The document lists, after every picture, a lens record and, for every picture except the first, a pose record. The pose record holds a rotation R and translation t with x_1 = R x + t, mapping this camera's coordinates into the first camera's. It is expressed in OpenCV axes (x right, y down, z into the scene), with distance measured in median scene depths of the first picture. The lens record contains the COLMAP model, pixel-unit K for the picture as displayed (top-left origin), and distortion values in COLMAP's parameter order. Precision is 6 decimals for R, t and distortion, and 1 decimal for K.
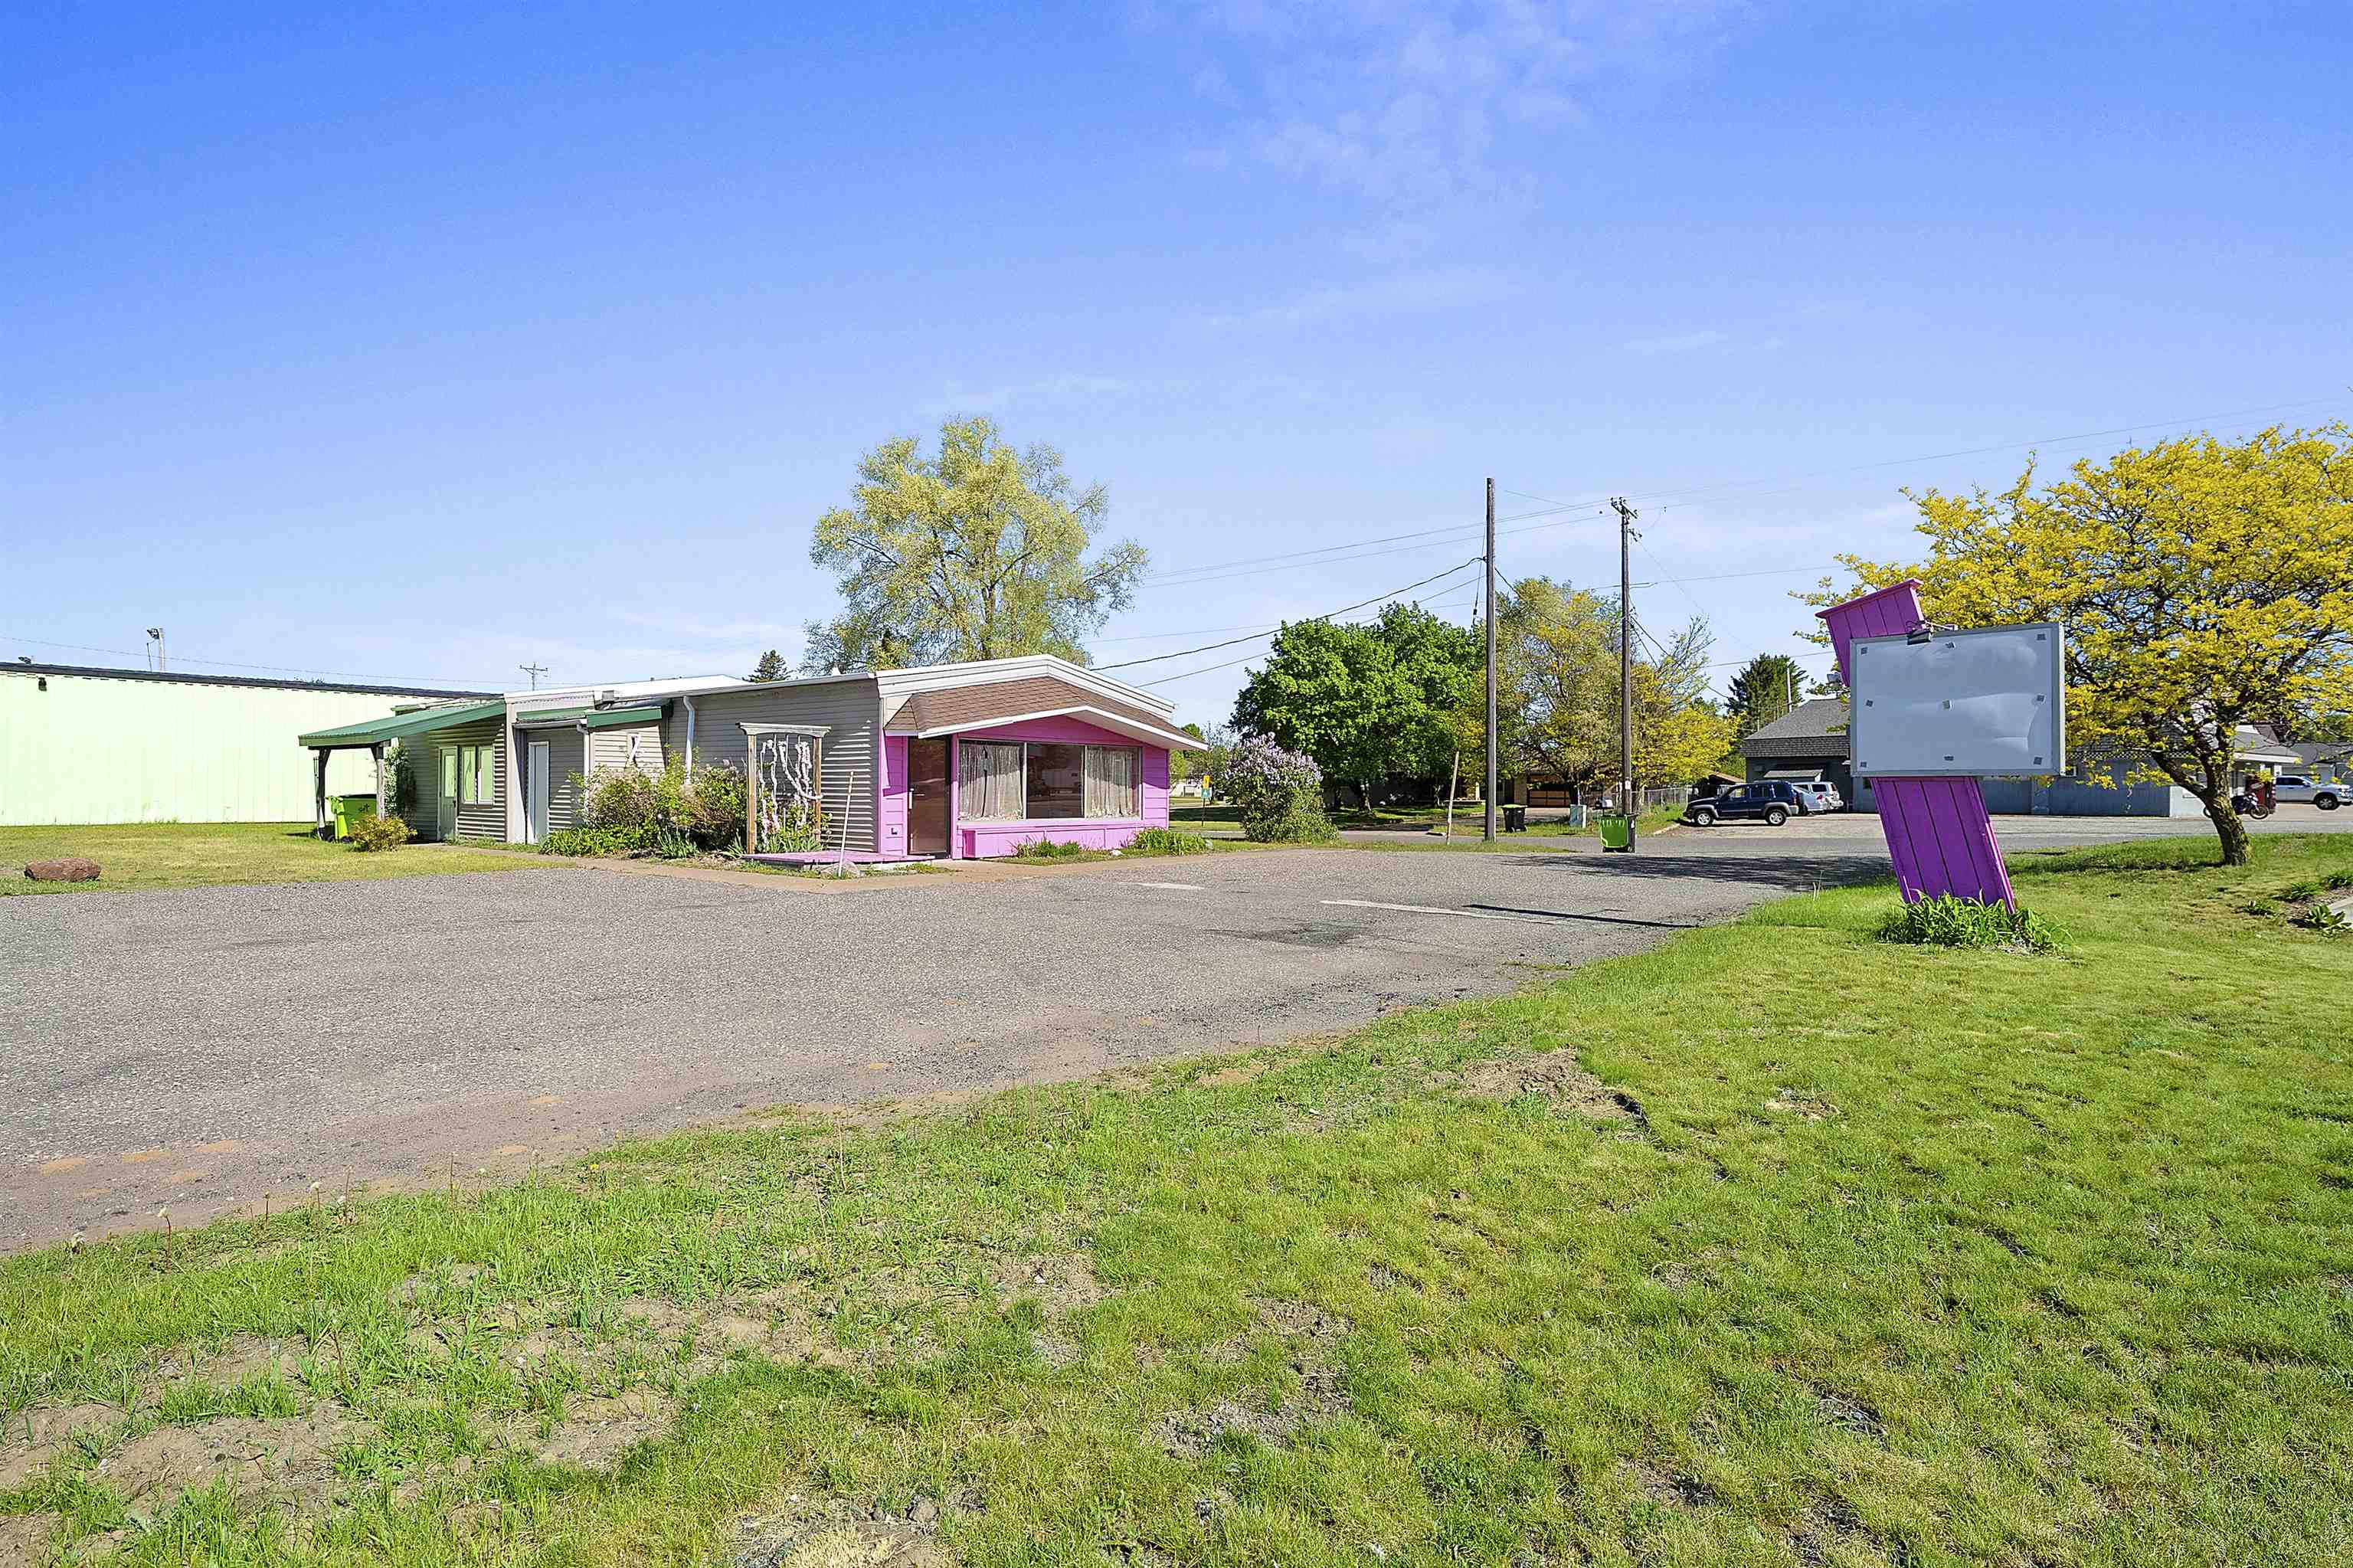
lens RADIAL K [[1170.4, 0, 1181.6], [0, 1170.4, 794.6], [0, 0, 1]] dist [0.015015, -0.000648]
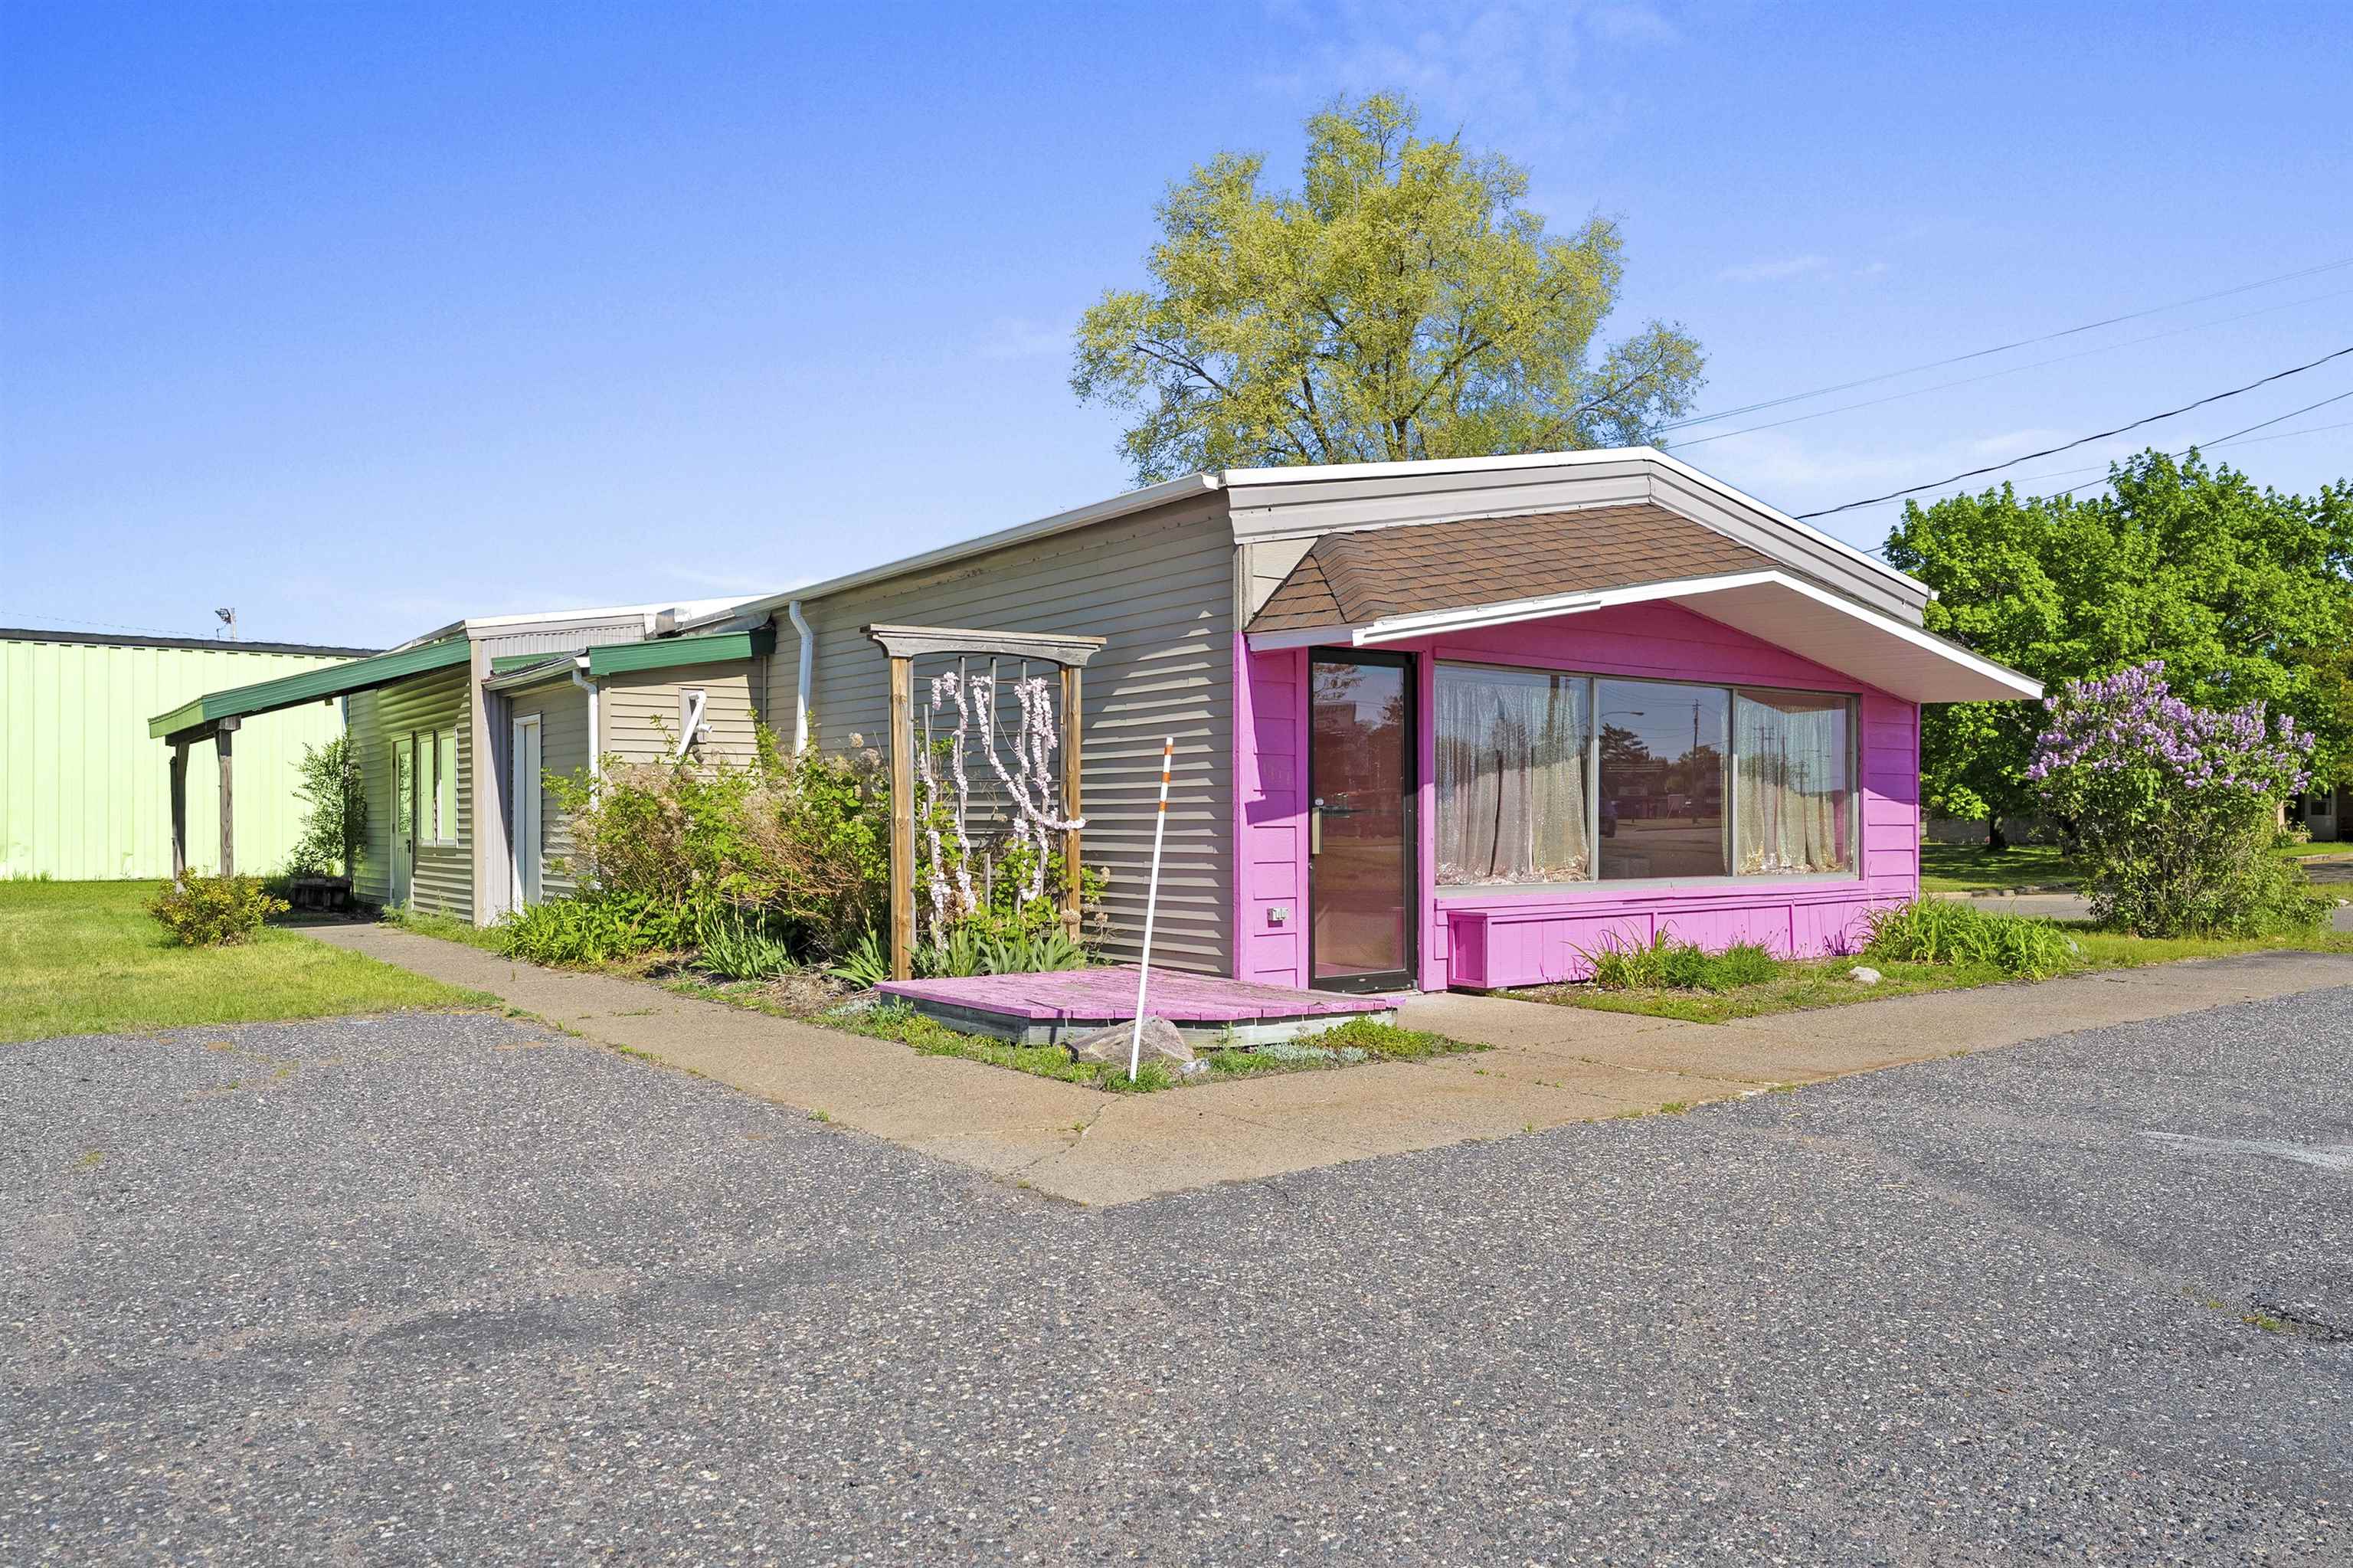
lens RADIAL K [[1636.0, 0, 1177.5], [0, 1636.0, 792.7], [0, 0, 1]] dist [-0.002574, 0.001051]
pose [[0.969005, -0.011988, -0.246749, -0.133672], [0.006227, 0.999690, -0.024113, 0.004365], [0.246961, 0.021829, 0.968779, 0.450295]]
